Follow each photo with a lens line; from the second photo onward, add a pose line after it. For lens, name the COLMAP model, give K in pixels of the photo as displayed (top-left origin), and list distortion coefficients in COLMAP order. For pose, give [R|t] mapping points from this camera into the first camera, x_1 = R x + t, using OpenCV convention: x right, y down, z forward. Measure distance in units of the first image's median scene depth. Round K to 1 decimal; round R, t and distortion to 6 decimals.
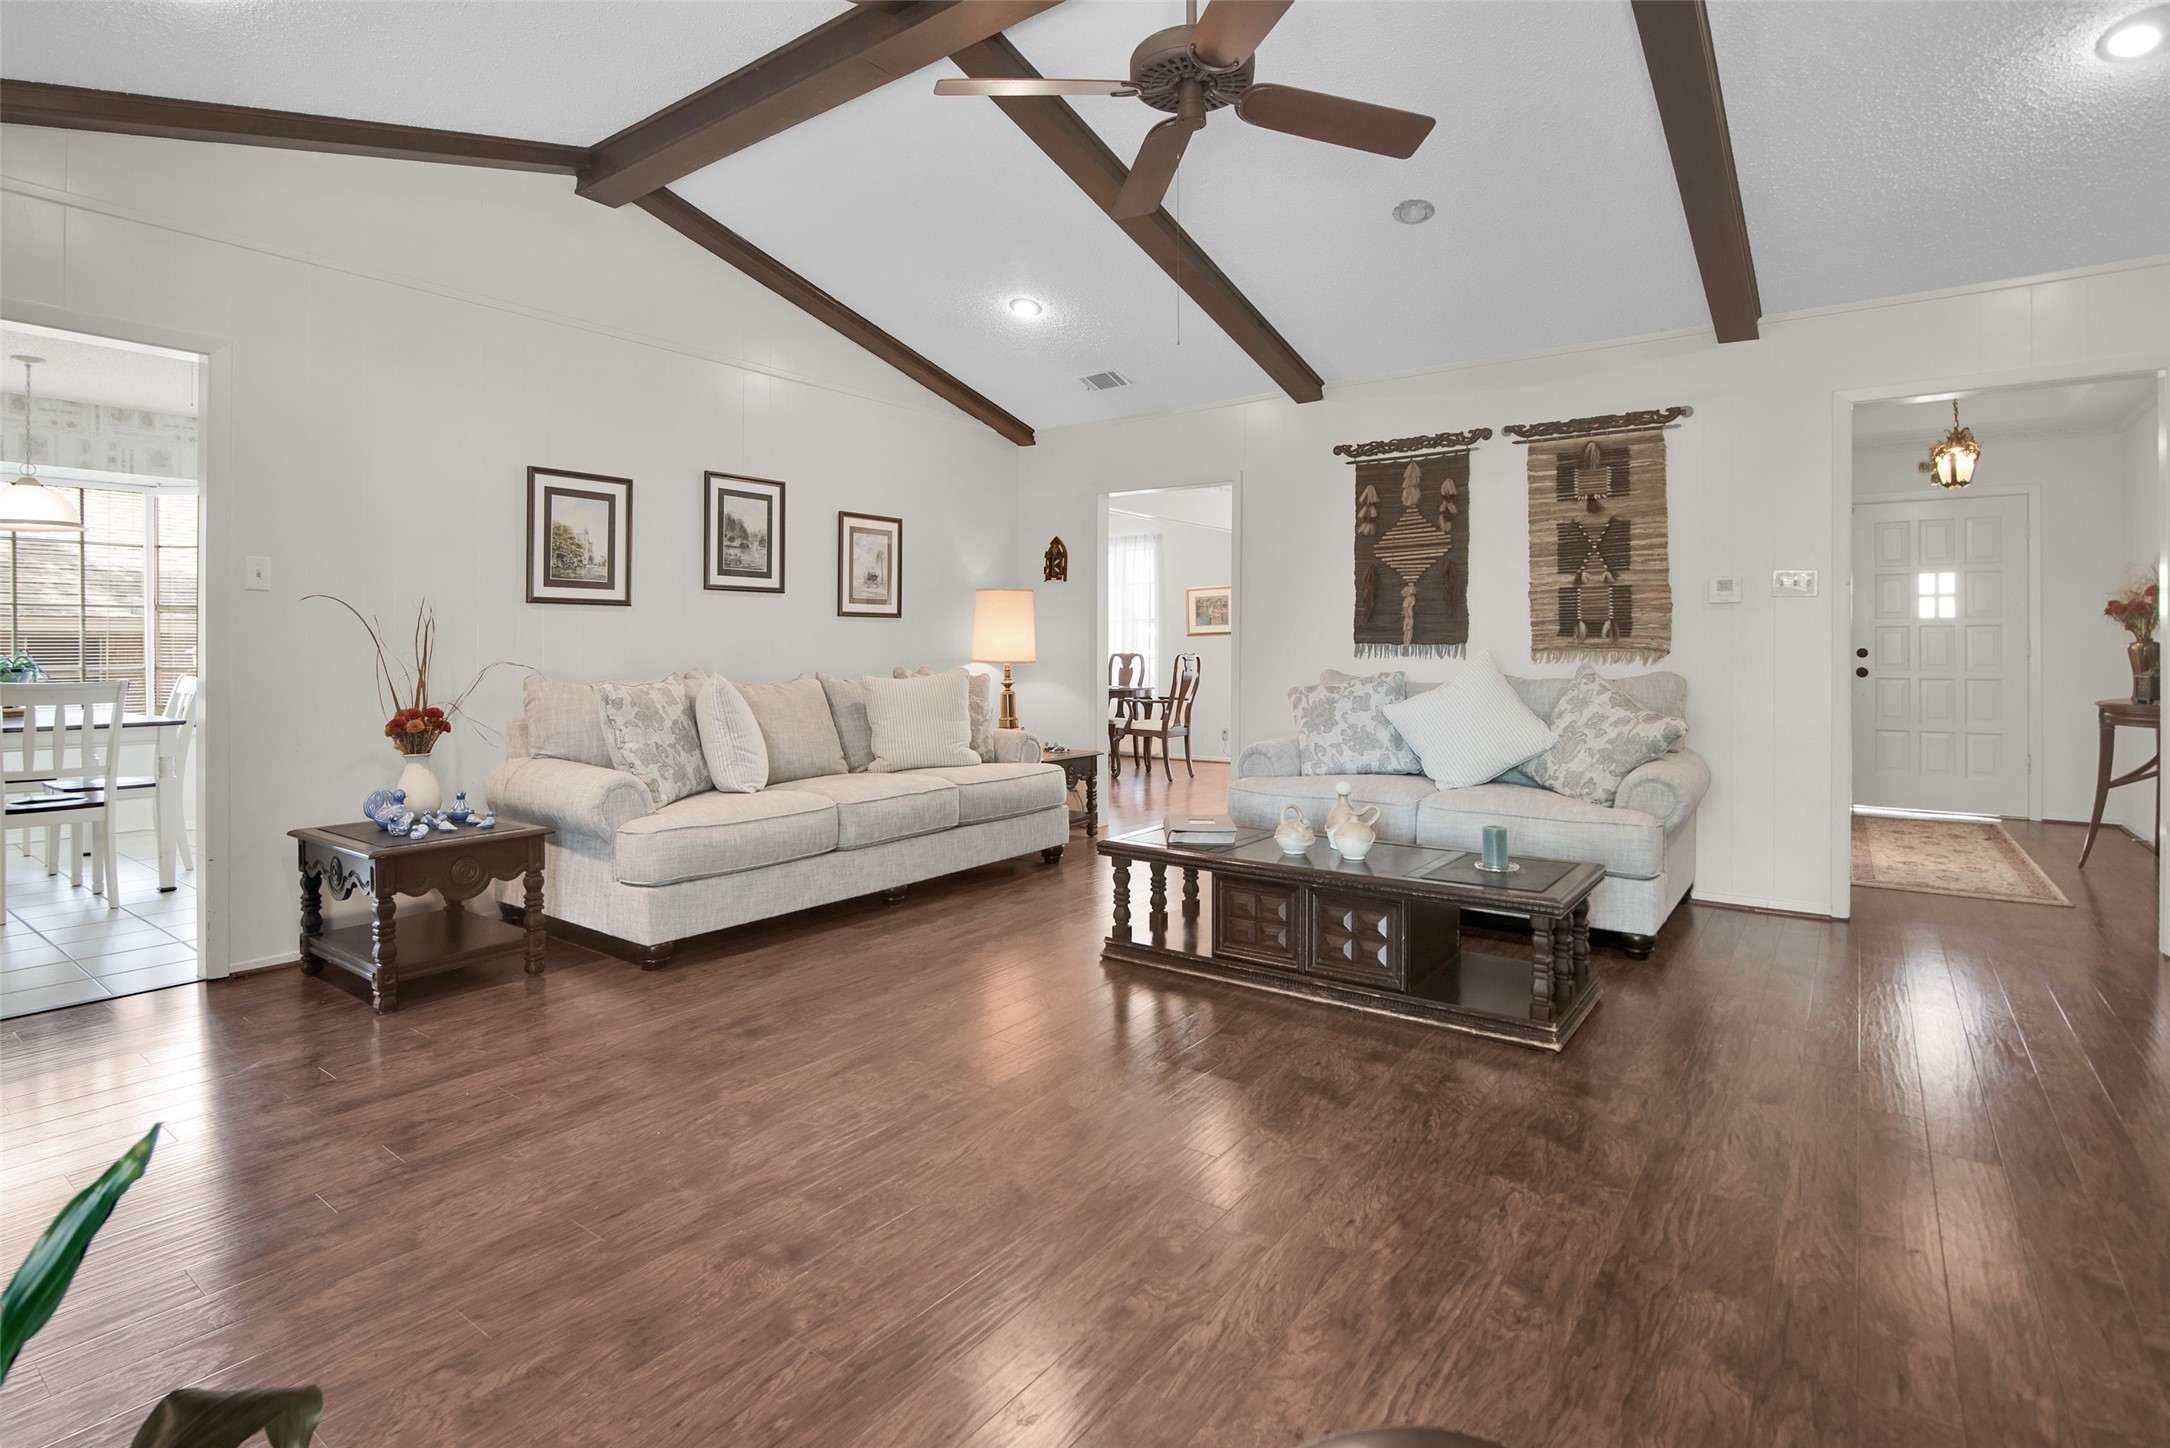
lens RADIAL K [[1053.2, 0, 1087.8], [0, 1053.2, 644.3], [0, 0, 1]] dist [-0.015143, -0.000385]
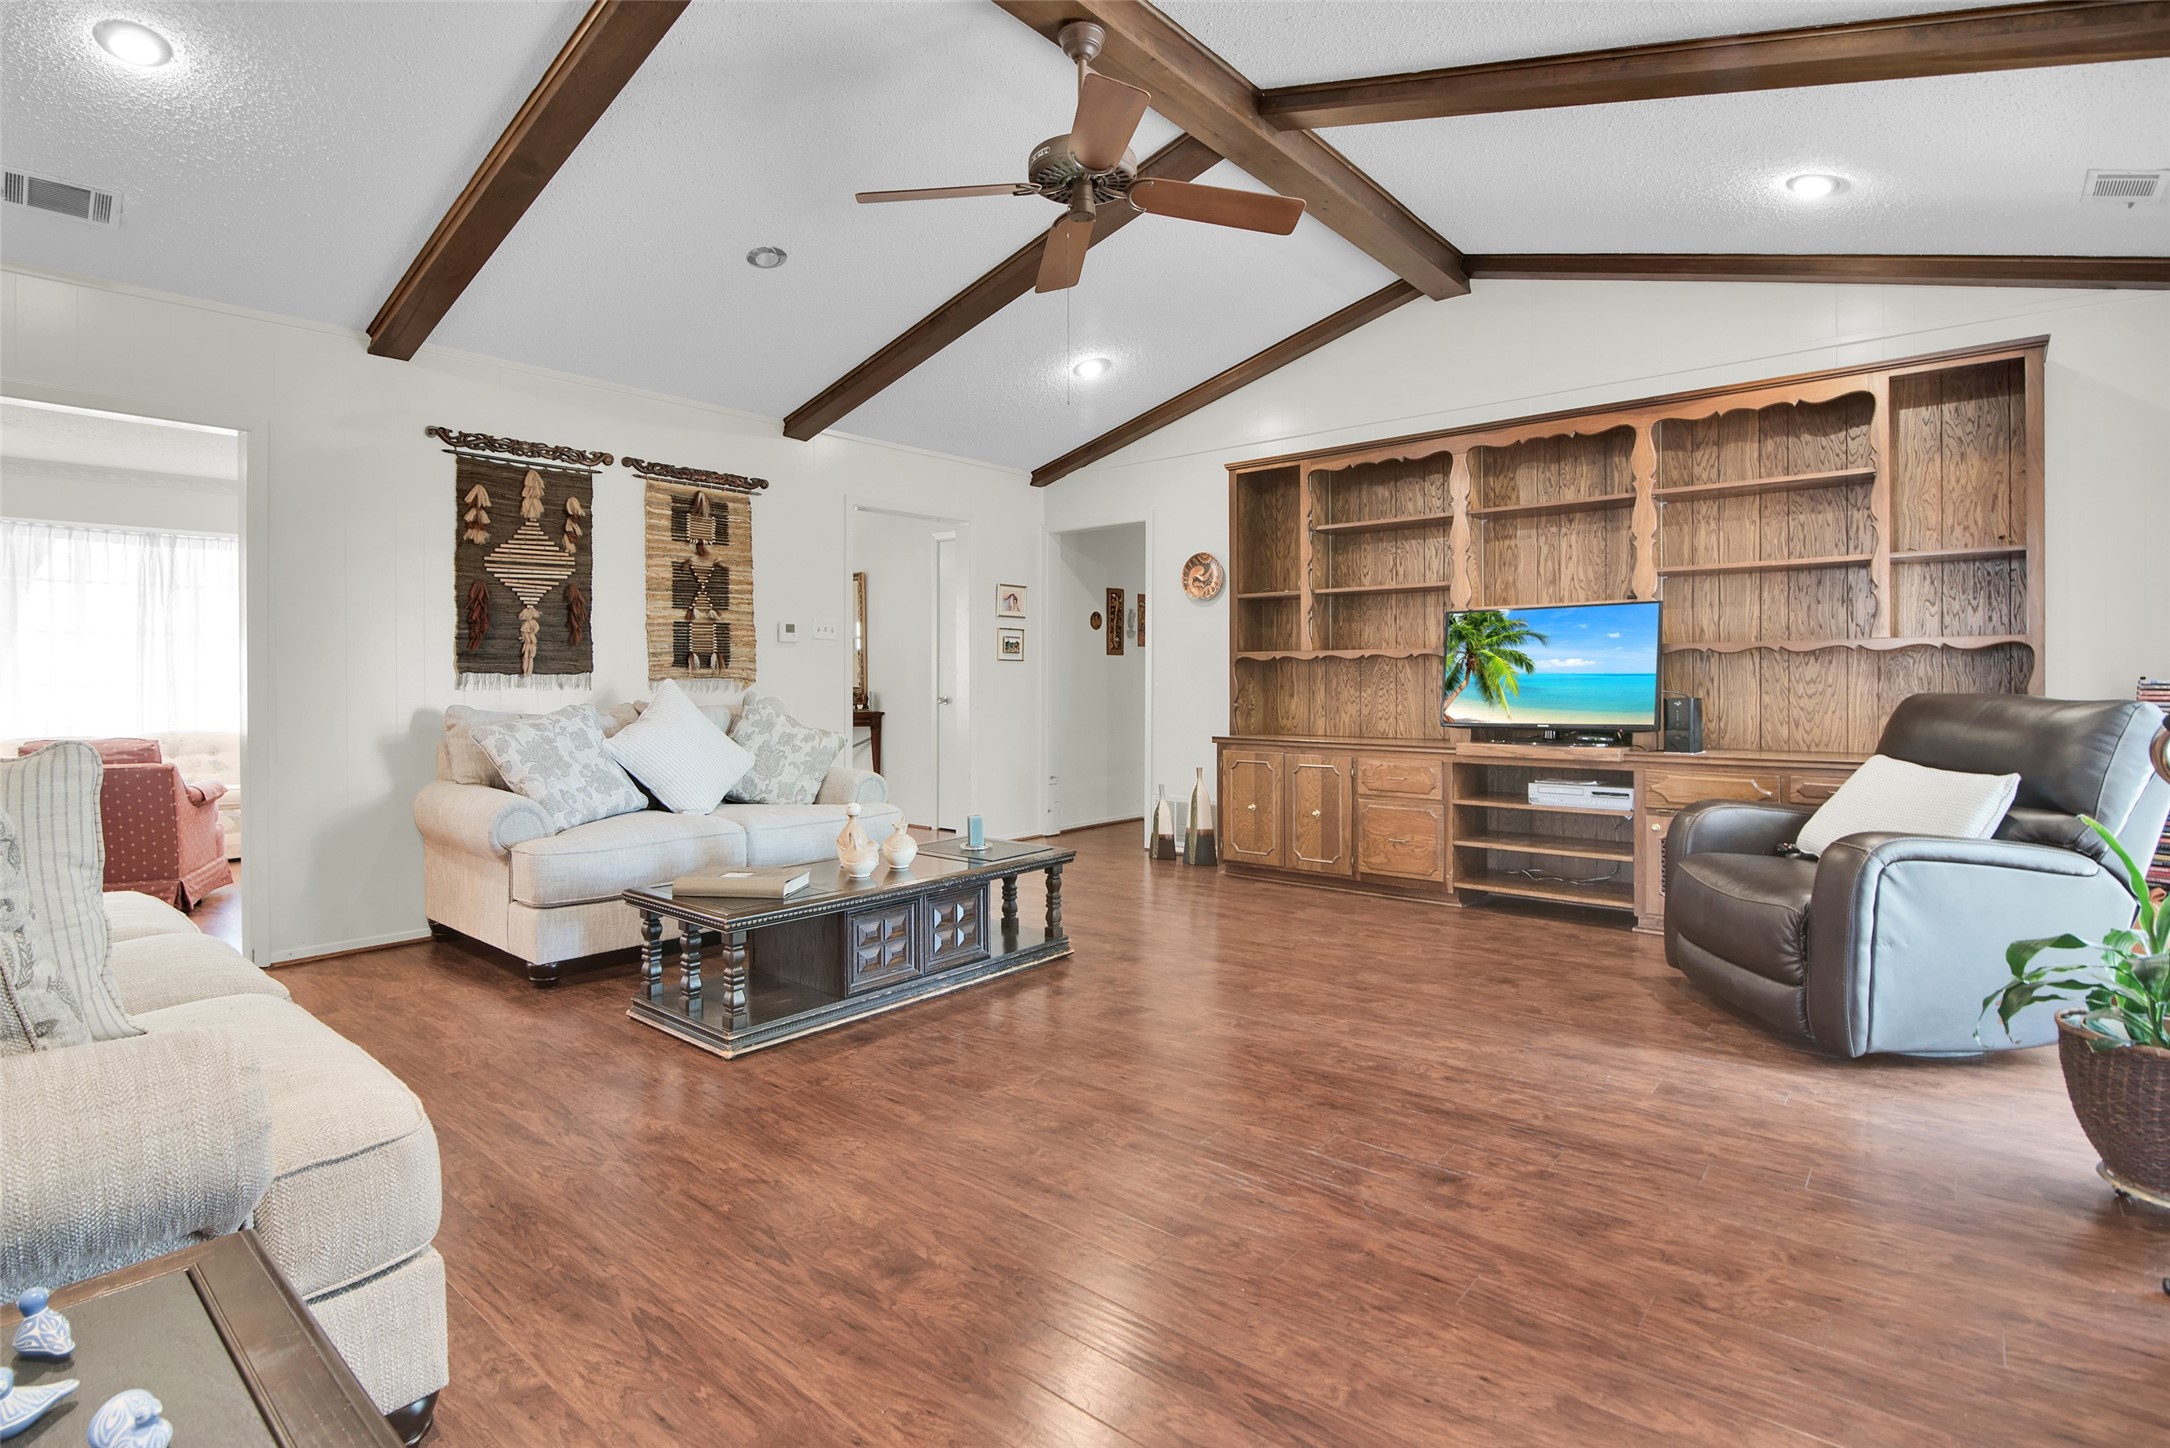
lens RADIAL K [[1051.8, 0, 1058.6], [0, 1051.8, 680.2], [0, 0, 1]] dist [-0.020404, -0.000395]
pose [[0.085484, -0.002304, 0.996337, -0.613761], [0.001329, 0.999997, 0.002198, 0.004323], [-0.996339, 0.001136, 0.085487, 0.547333]]
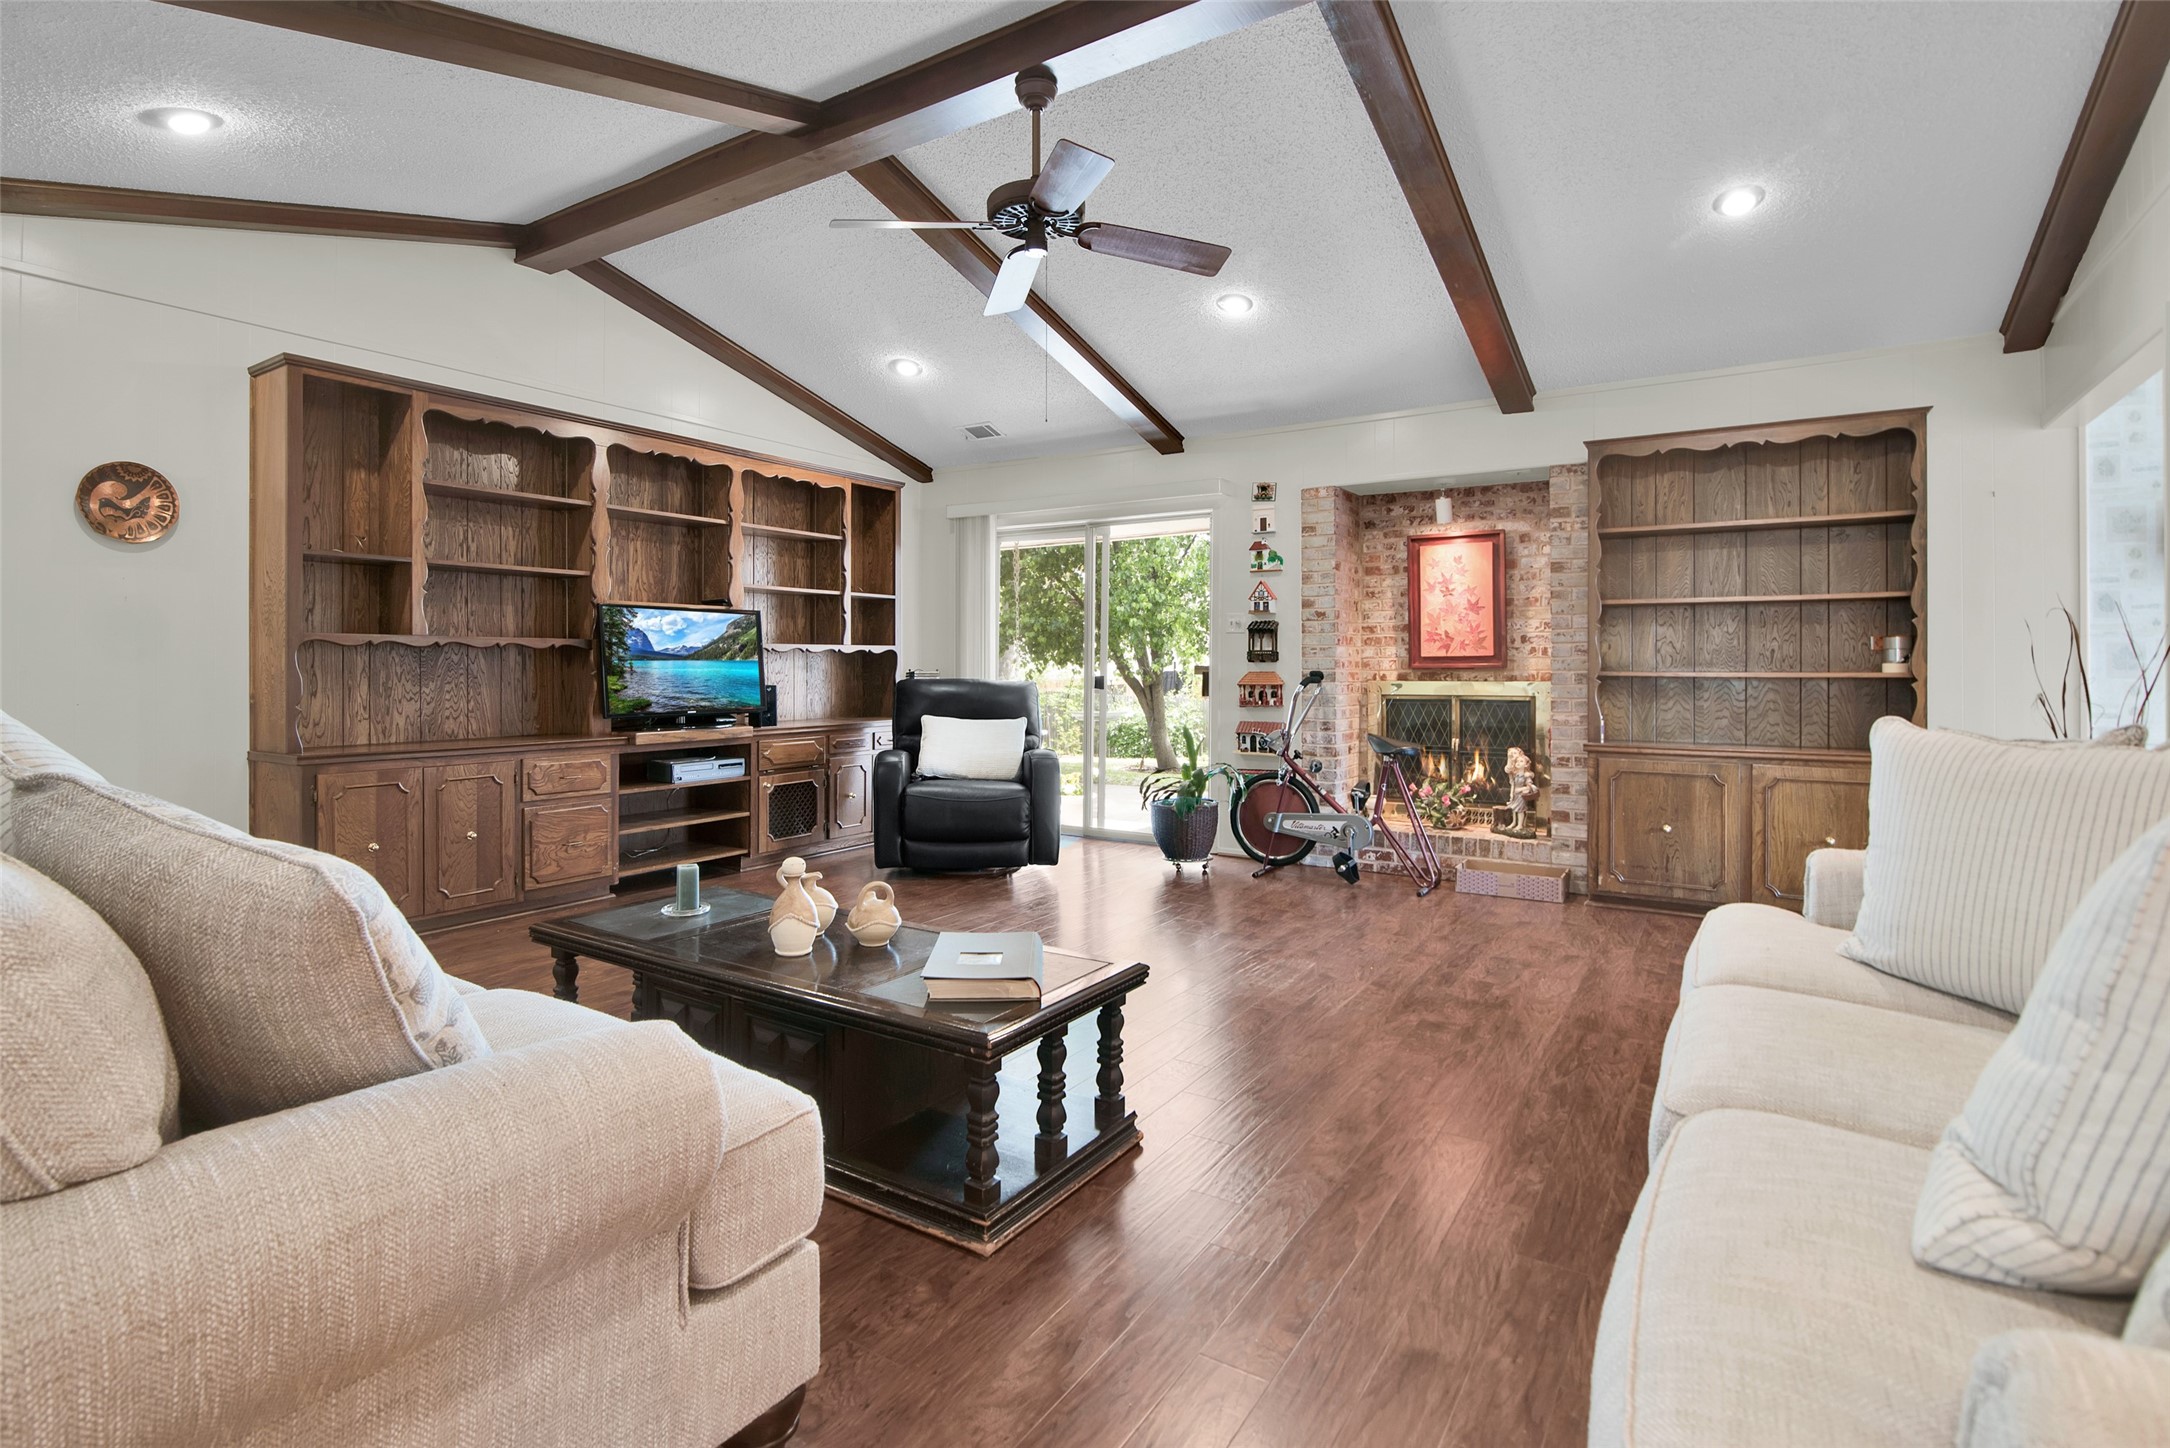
lens RADIAL K [[1051.8, 0, 1058.6], [0, 1051.8, 680.2], [0, 0, 1]] dist [-0.020404, -0.000395]
pose [[-0.998907, -0.001620, -0.046715, 0.076233], [-0.002112, 0.999943, 0.010478, 0.003203], [0.046696, 0.010566, -0.998853, 1.325683]]
